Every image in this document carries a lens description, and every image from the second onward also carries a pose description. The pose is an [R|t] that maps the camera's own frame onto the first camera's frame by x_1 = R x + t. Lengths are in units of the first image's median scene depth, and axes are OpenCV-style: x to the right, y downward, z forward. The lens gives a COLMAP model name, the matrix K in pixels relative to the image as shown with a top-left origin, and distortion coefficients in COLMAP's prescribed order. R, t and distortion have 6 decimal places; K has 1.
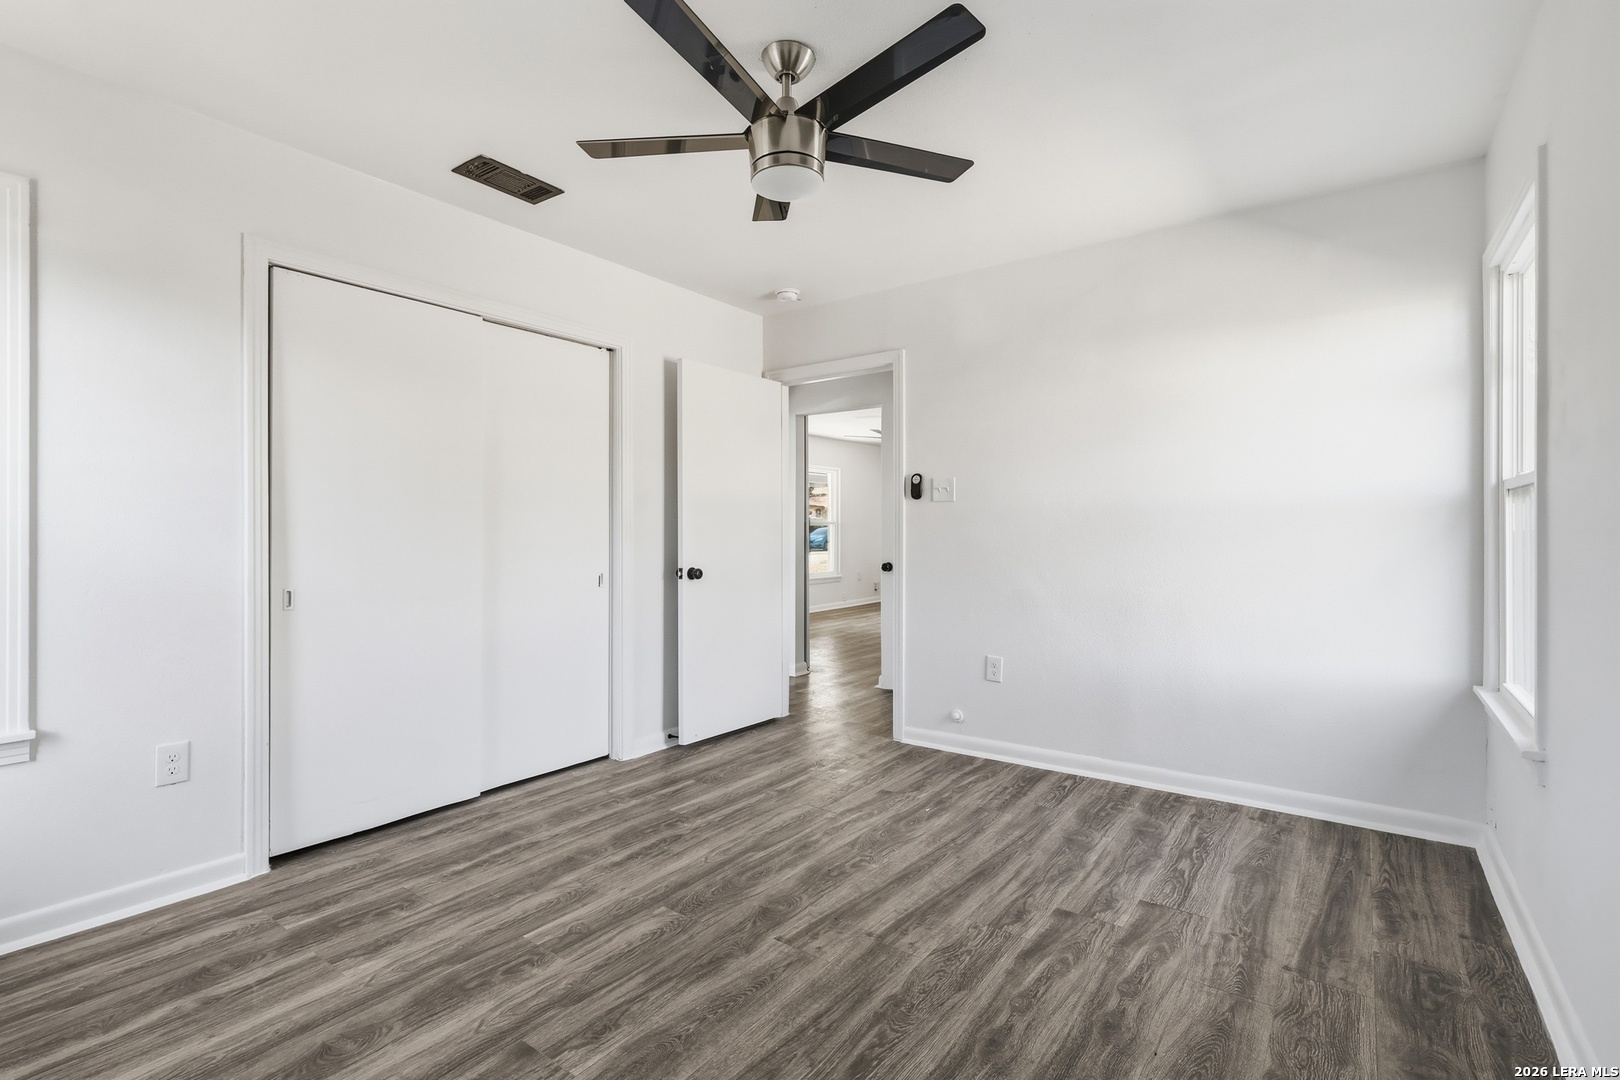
lens RADIAL K [[748.1, 0, 803.0], [0, 748.1, 533.3], [0, 0, 1]] dist [-0.000508, -0.000001]
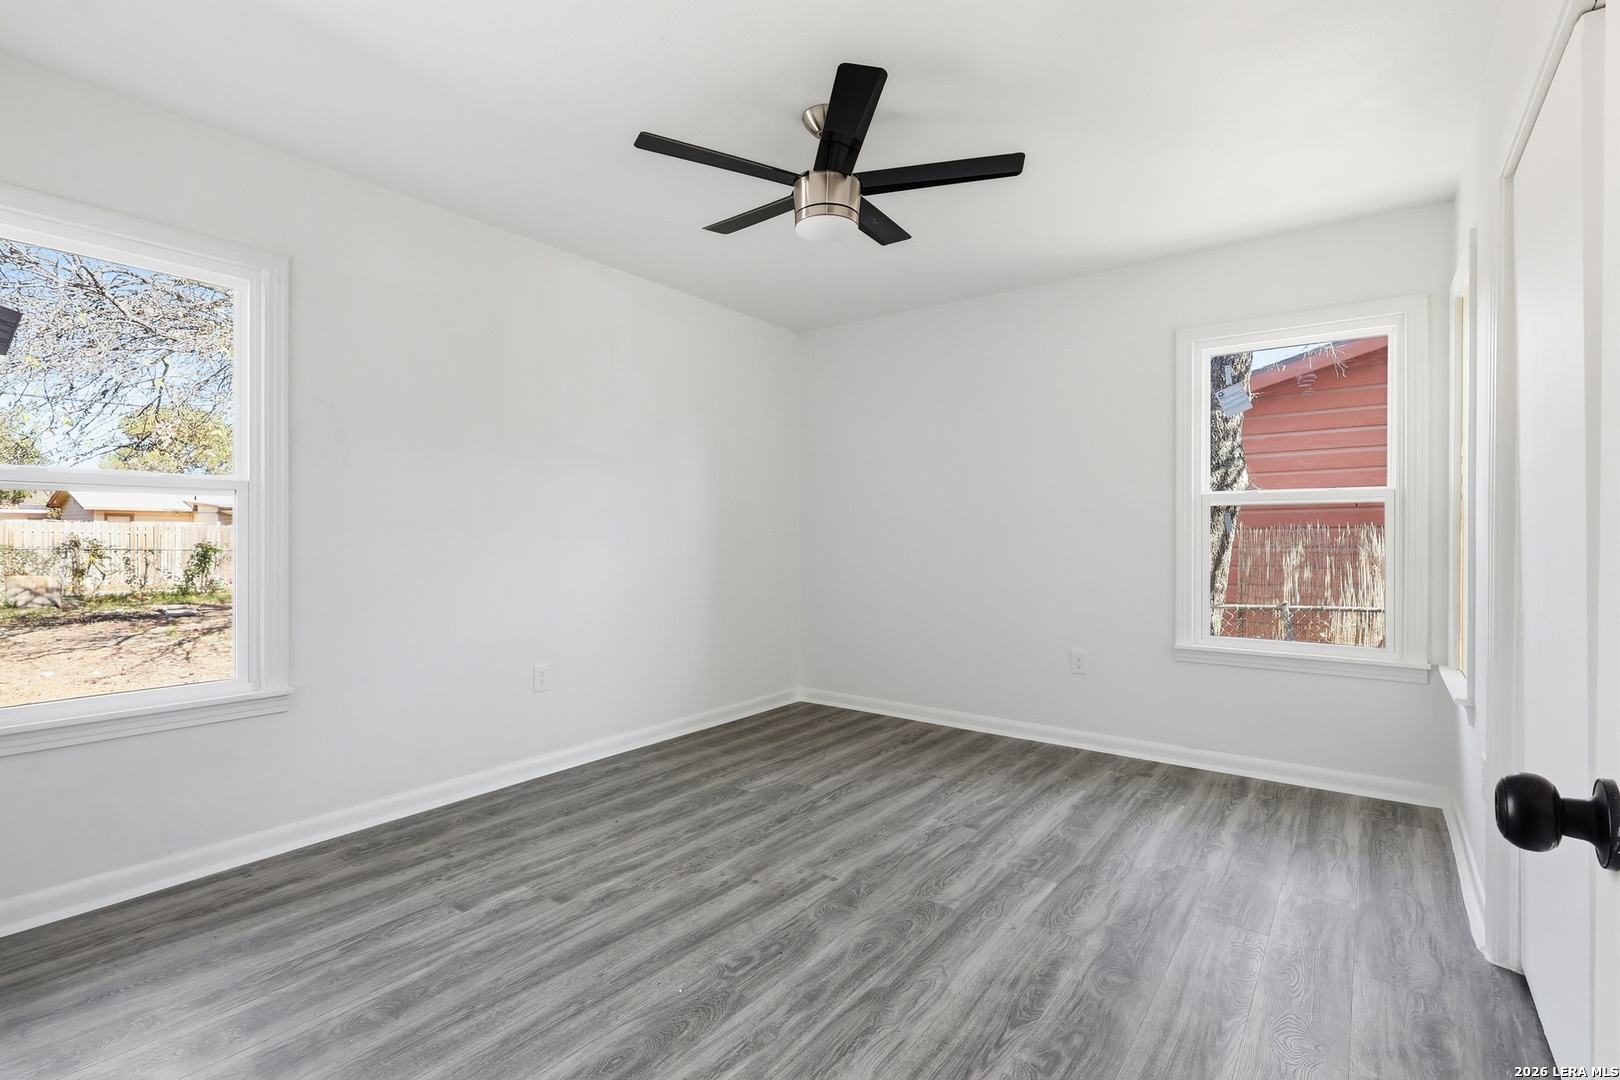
lens RADIAL K [[748.1, 0, 803.0], [0, 748.1, 533.3], [0, 0, 1]] dist [-0.000508, -0.000001]
pose [[-0.999918, -0.002278, 0.012598, 0.002496], [-0.002207, 0.999981, 0.005692, -0.003979], [-0.012611, 0.005663, -0.999904, 2.075096]]
